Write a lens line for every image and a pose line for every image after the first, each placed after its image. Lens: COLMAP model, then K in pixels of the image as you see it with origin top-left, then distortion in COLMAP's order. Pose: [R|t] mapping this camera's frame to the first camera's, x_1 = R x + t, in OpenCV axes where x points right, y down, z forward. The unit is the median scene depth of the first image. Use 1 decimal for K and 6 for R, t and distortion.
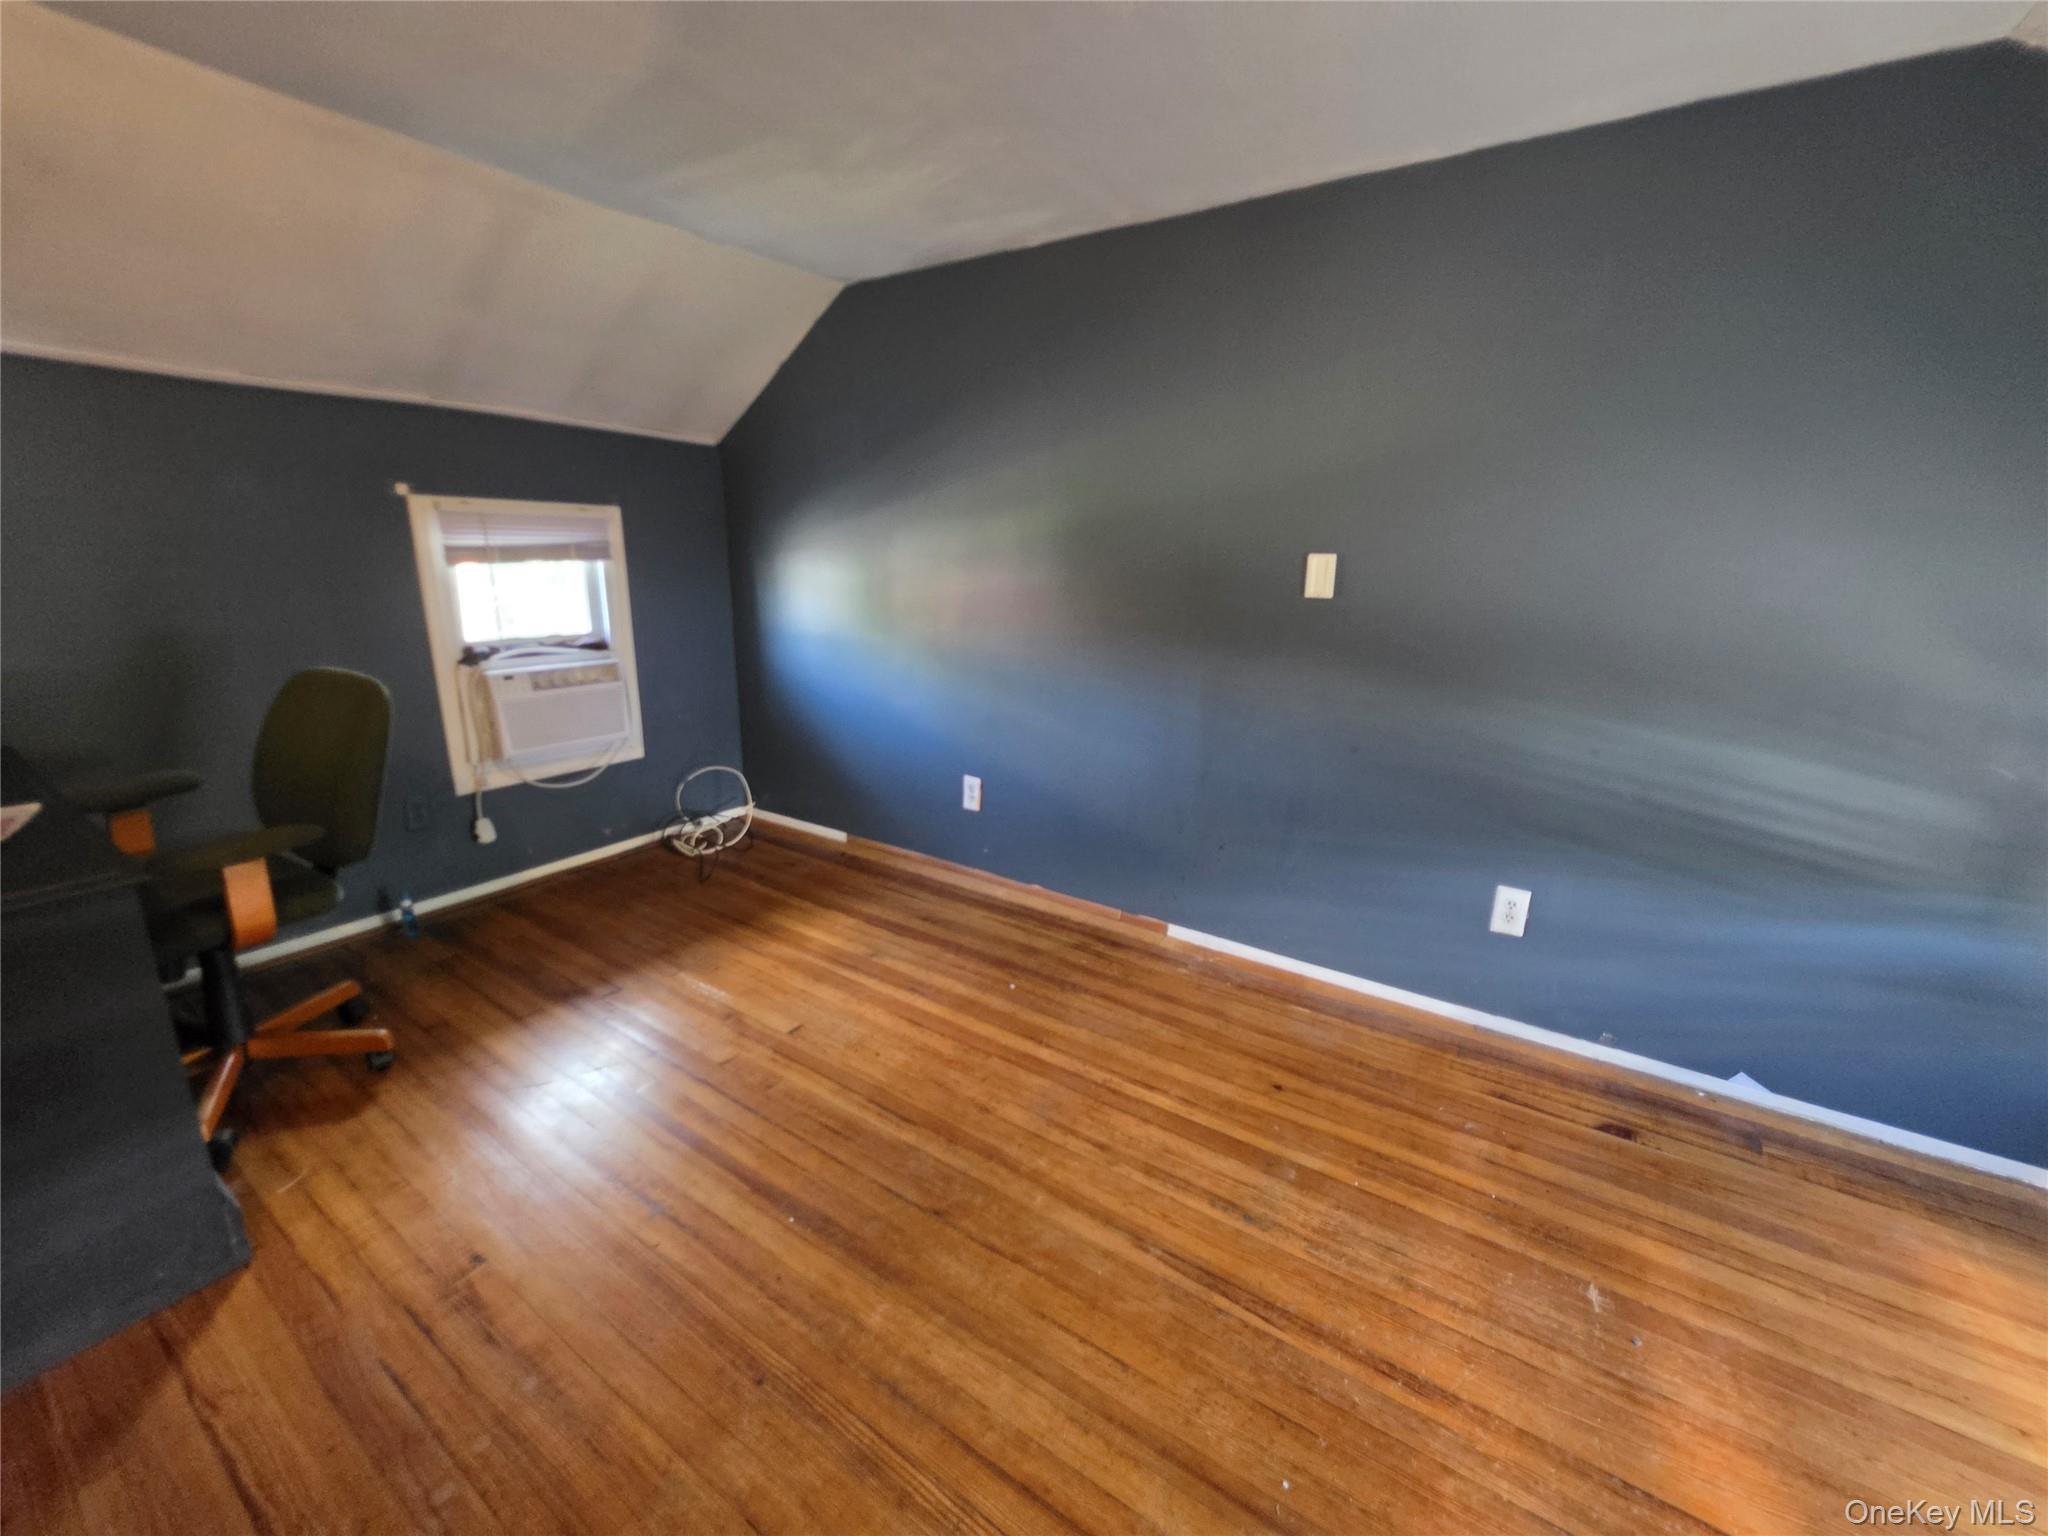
lens RADIAL K [[811.1, 0, 1022.0], [0, 811.1, 745.1], [0, 0, 1]] dist [-0.001781, 0.000027]
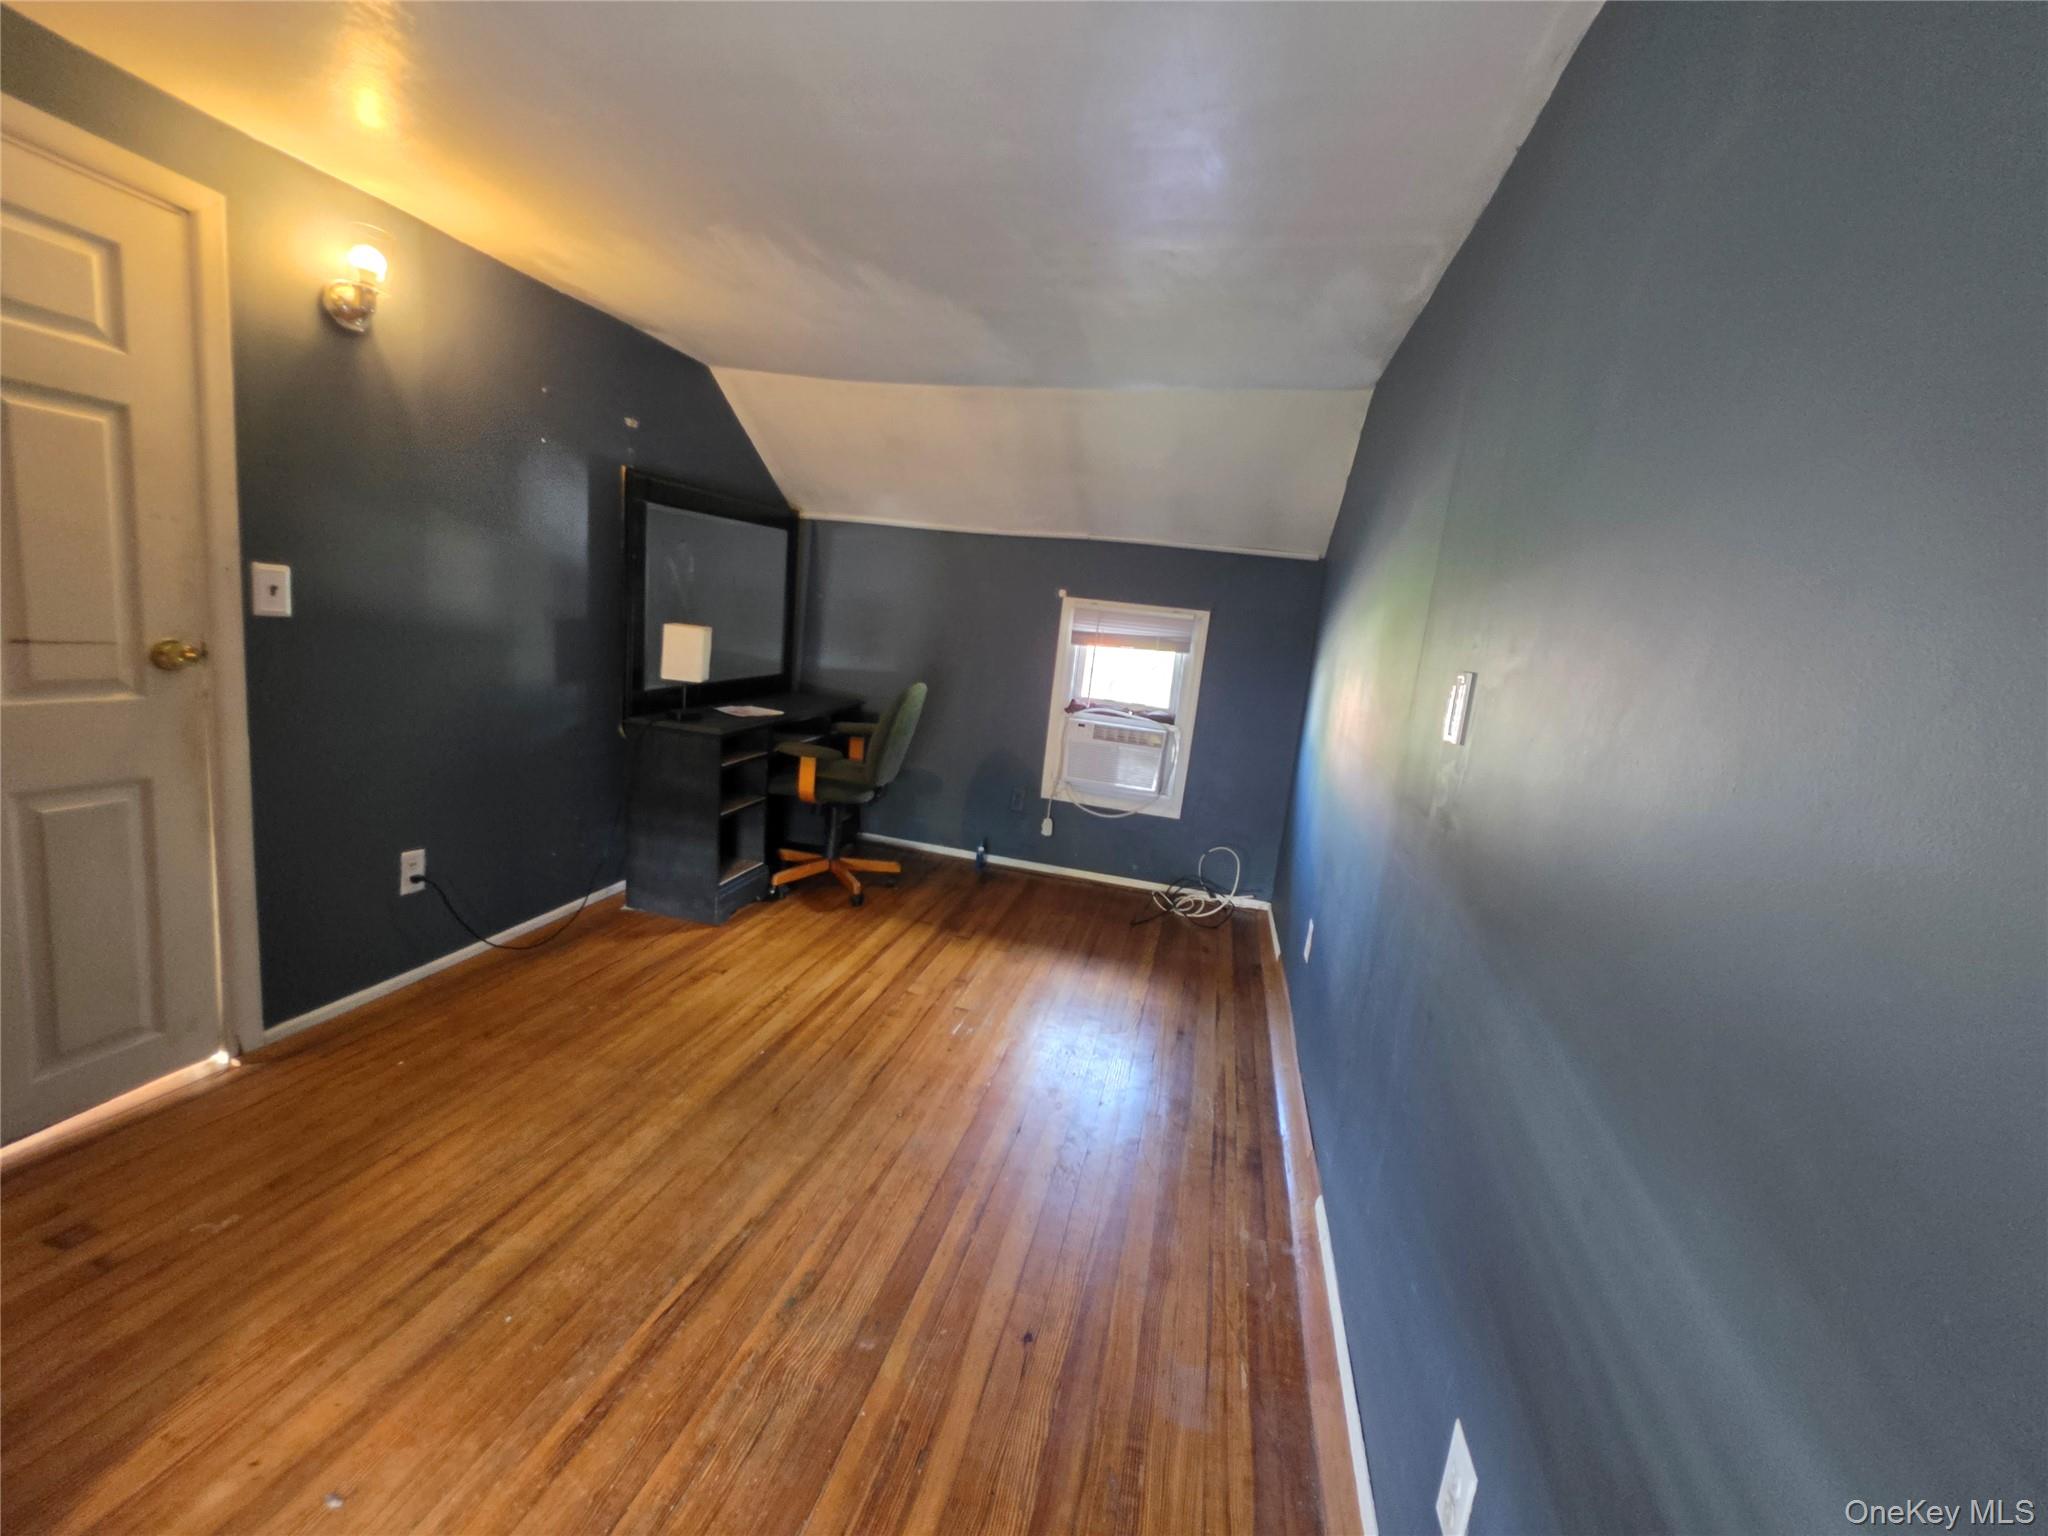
lens RADIAL K [[824.0, 0, 1025.0], [0, 824.0, 746.3], [0, 0, 1]] dist [-0.002053, 0.000308]
pose [[0.340549, 0.161123, -0.926318, 1.152188], [-0.312205, 0.948686, 0.050235, -0.159554], [0.886879, 0.272093, 0.373378, 0.708478]]
